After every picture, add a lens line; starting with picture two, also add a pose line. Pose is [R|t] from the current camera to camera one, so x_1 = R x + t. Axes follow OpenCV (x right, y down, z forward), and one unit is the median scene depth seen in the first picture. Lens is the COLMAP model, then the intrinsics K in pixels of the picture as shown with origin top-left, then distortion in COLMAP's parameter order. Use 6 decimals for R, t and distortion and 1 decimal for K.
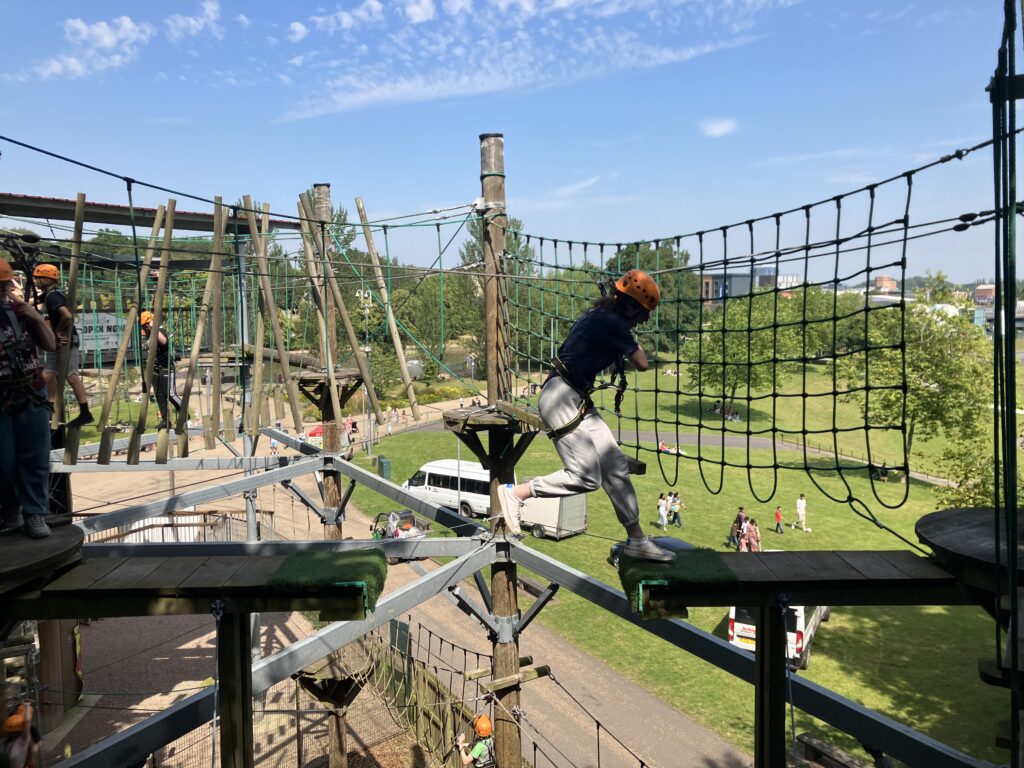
lens RADIAL K [[811.7, 0, 515.3], [0, 811.7, 374.5], [0, 0, 1]] dist [0.031629, -0.031030]
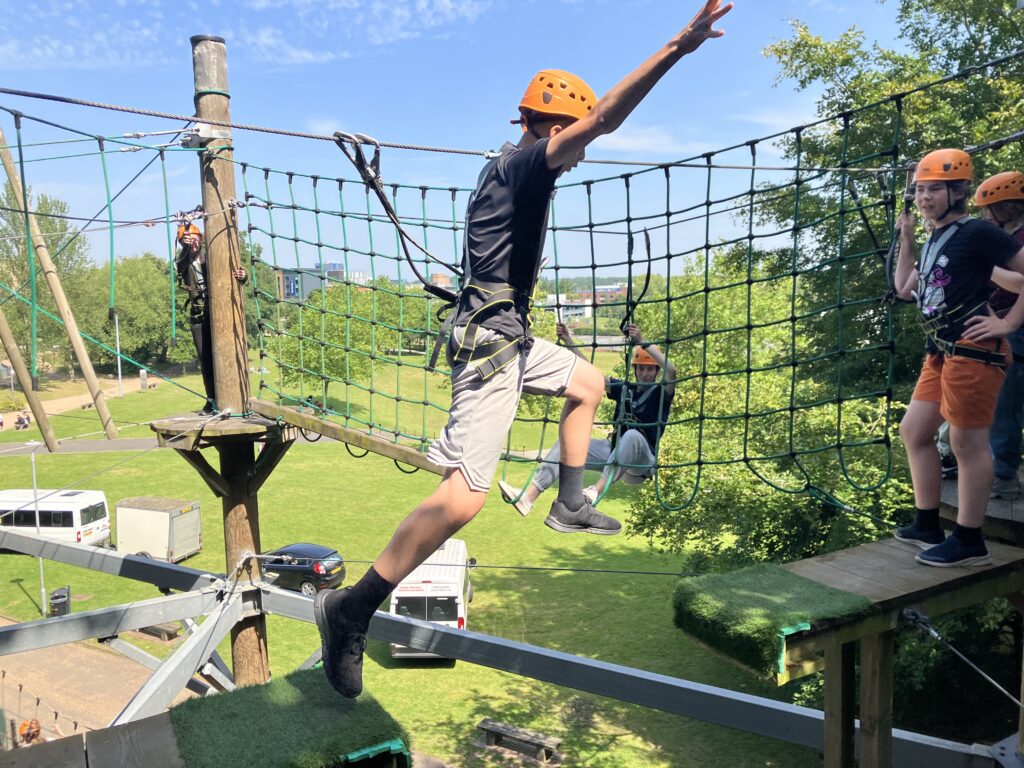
lens RADIAL K [[811.7, 0, 512.4], [0, 811.7, 378.0], [0, 0, 1]] dist [0.031629, -0.031030]
pose [[0.869918, -0.052602, 0.490383, -0.163896], [0.048307, 0.998603, 0.021423, 0.006998], [-0.490825, 0.005052, 0.871243, 0.225154]]
